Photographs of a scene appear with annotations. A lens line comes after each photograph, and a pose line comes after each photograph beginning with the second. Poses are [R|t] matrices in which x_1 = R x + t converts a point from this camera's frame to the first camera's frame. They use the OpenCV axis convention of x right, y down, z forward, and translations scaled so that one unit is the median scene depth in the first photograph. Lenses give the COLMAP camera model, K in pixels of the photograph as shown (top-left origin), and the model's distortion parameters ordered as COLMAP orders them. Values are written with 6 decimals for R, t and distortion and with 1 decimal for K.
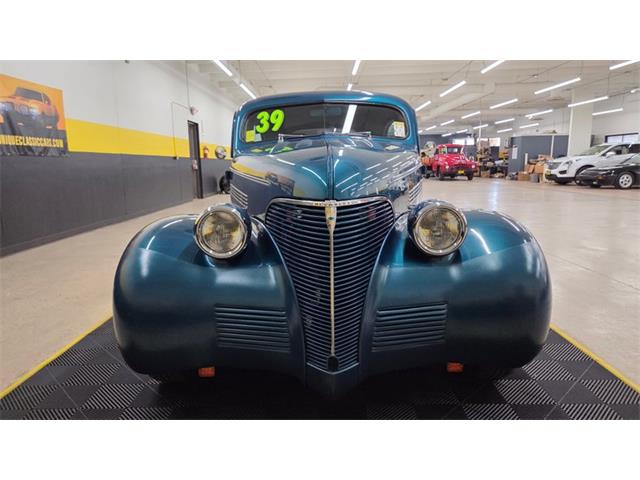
lens RADIAL K [[428.6, 0, 315.4], [0, 428.6, 234.8], [0, 0, 1]] dist [0.048829, -0.043643]
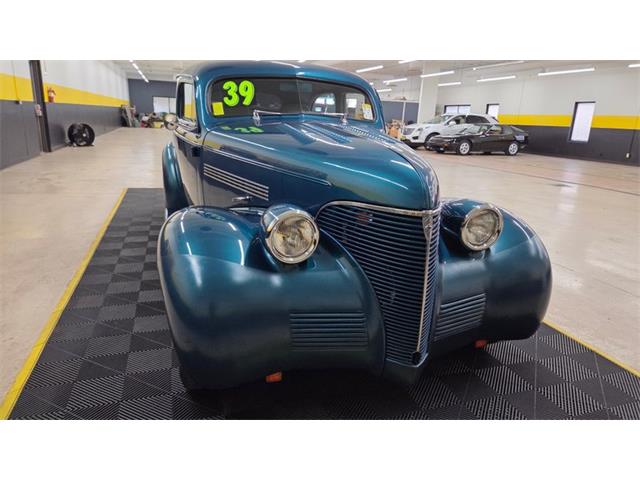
lens RADIAL K [[428.6, 0, 318.3], [0, 428.6, 242.8], [0, 0, 1]] dist [0.048829, -0.043643]
pose [[0.941653, -0.040372, 0.334154, -0.269794], [-0.001335, 0.992324, 0.123654, -0.062155], [-0.336581, -0.116885, 0.934372, 0.045878]]
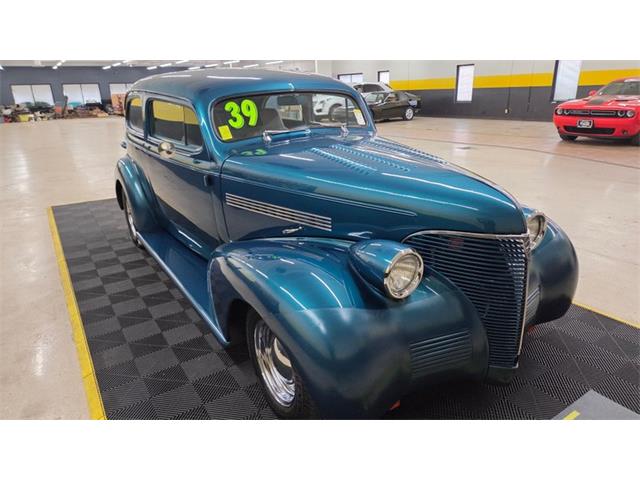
lens RADIAL K [[428.6, 0, 316.1], [0, 428.6, 240.5], [0, 0, 1]] dist [0.048829, -0.043643]
pose [[0.829129, -0.196491, 0.523389, -0.500238], [0.108811, 0.975015, 0.193667, -0.166927], [-0.548366, -0.103624, 0.829793, 0.156530]]
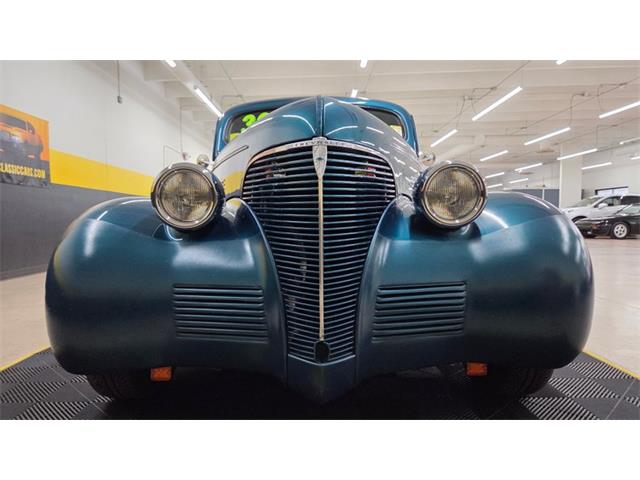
lens RADIAL K [[428.6, 0, 311.3], [0, 428.6, 245.3], [0, 0, 1]] dist [0.048829, -0.043643]
pose [[0.999931, 0.008722, 0.007912, 0.007253], [-0.007817, 0.994130, -0.107908, 0.095394], [-0.008807, 0.107839, 0.994129, 0.109475]]
